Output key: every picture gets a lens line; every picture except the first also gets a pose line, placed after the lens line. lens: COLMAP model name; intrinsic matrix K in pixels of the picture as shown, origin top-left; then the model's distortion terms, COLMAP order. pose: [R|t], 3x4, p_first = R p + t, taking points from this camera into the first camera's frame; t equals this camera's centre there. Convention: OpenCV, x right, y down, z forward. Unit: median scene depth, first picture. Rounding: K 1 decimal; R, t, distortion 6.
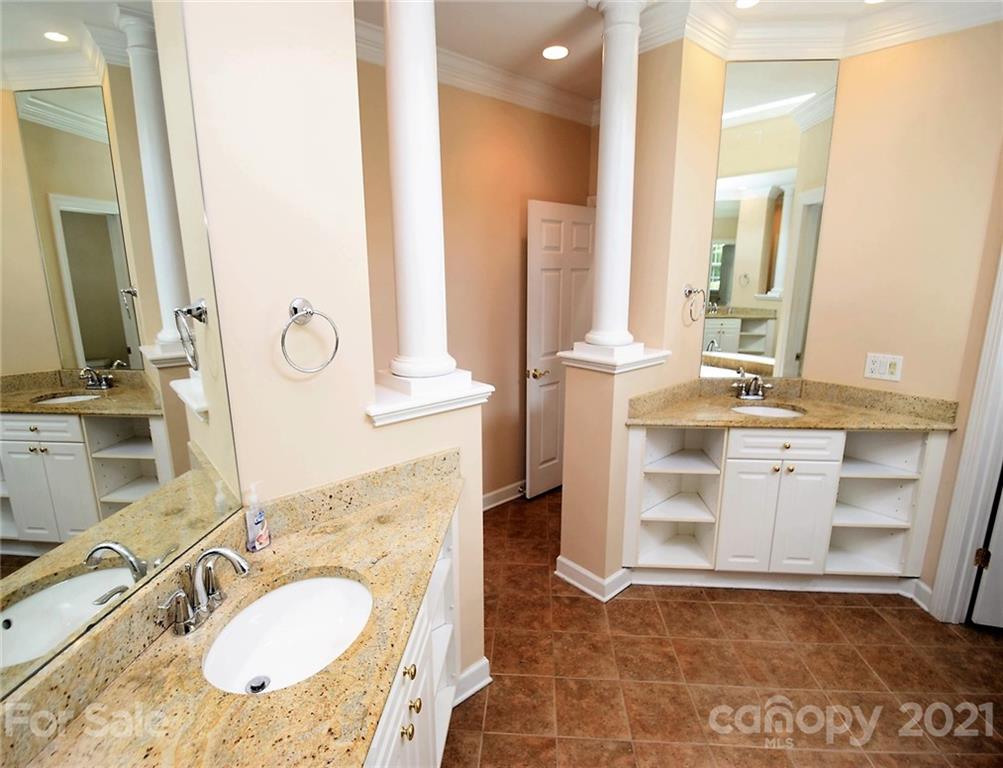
lens RADIAL K [[497.6, 0, 503.8], [0, 497.6, 381.5], [0, 0, 1]] dist [0.017611, -0.021288]
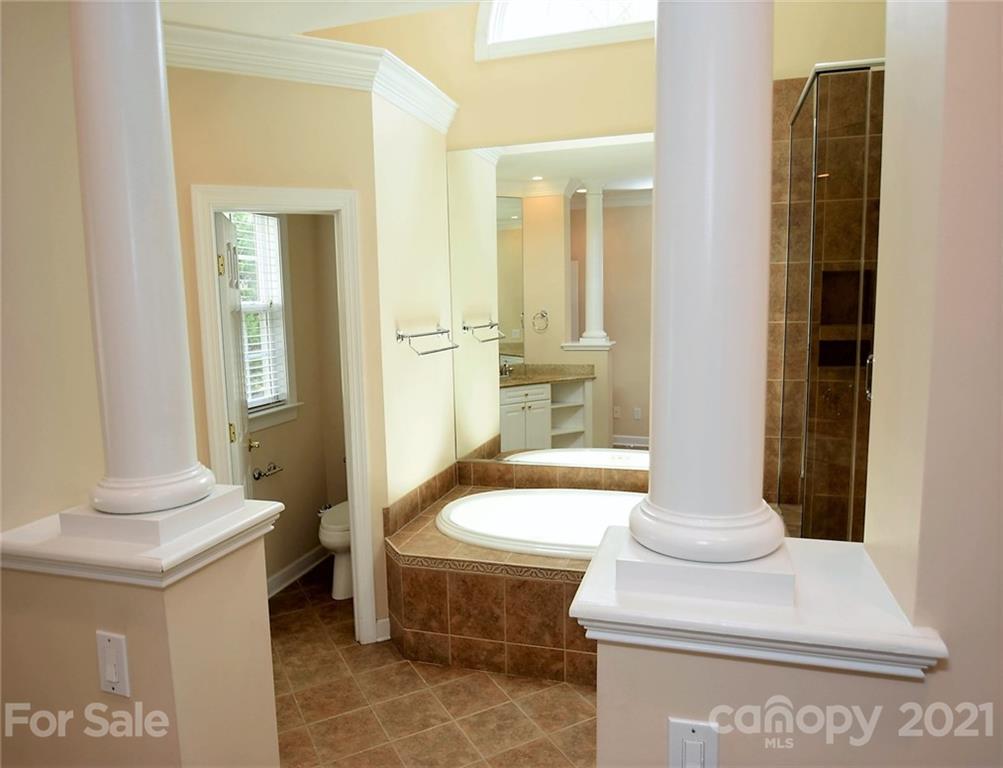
lens RADIAL K [[705.5, 0, 501.5], [0, 705.5, 384.0], [0, 0, 1]] dist [-0.009930, -0.001718]
pose [[-0.525758, -0.094161, 0.845407, -0.455233], [0.211146, 0.948304, 0.236933, -0.256876], [-0.824012, 0.303074, -0.478696, 1.019846]]
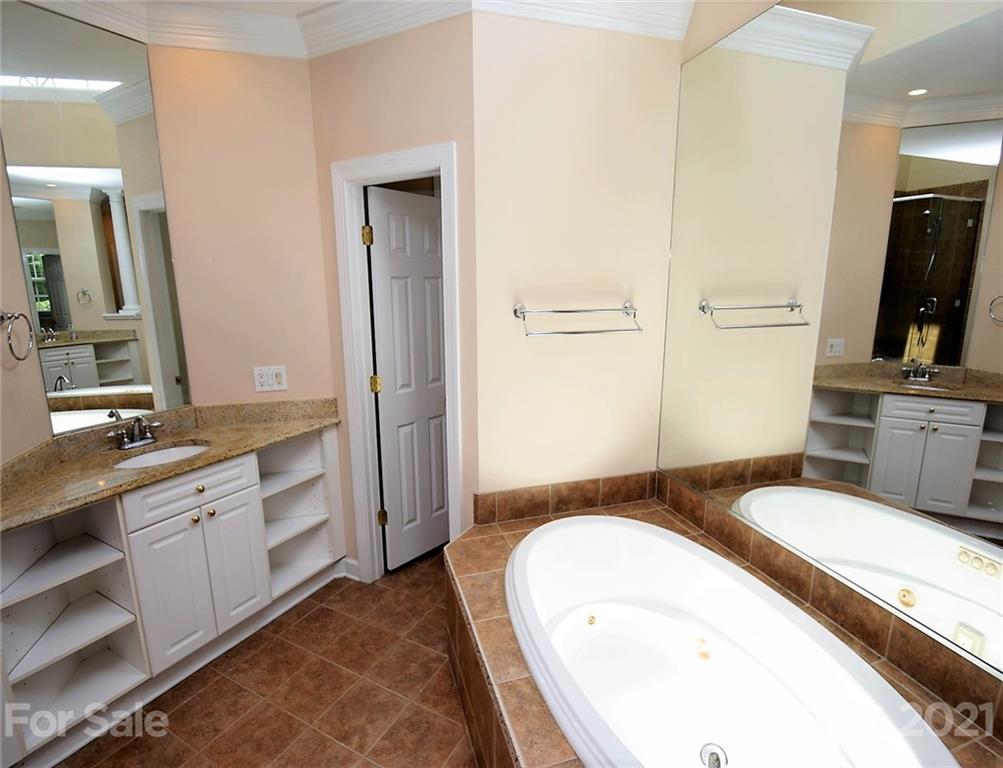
lens RADIAL K [[497.6, 0, 503.8], [0, 497.6, 381.5], [0, 0, 1]] dist [0.017611, -0.021288]
pose [[0.421586, -0.180691, 0.888603, 0.058169], [0.205638, 0.973466, 0.100385, -0.028261], [-0.883164, 0.140410, 0.447557, 0.129377]]
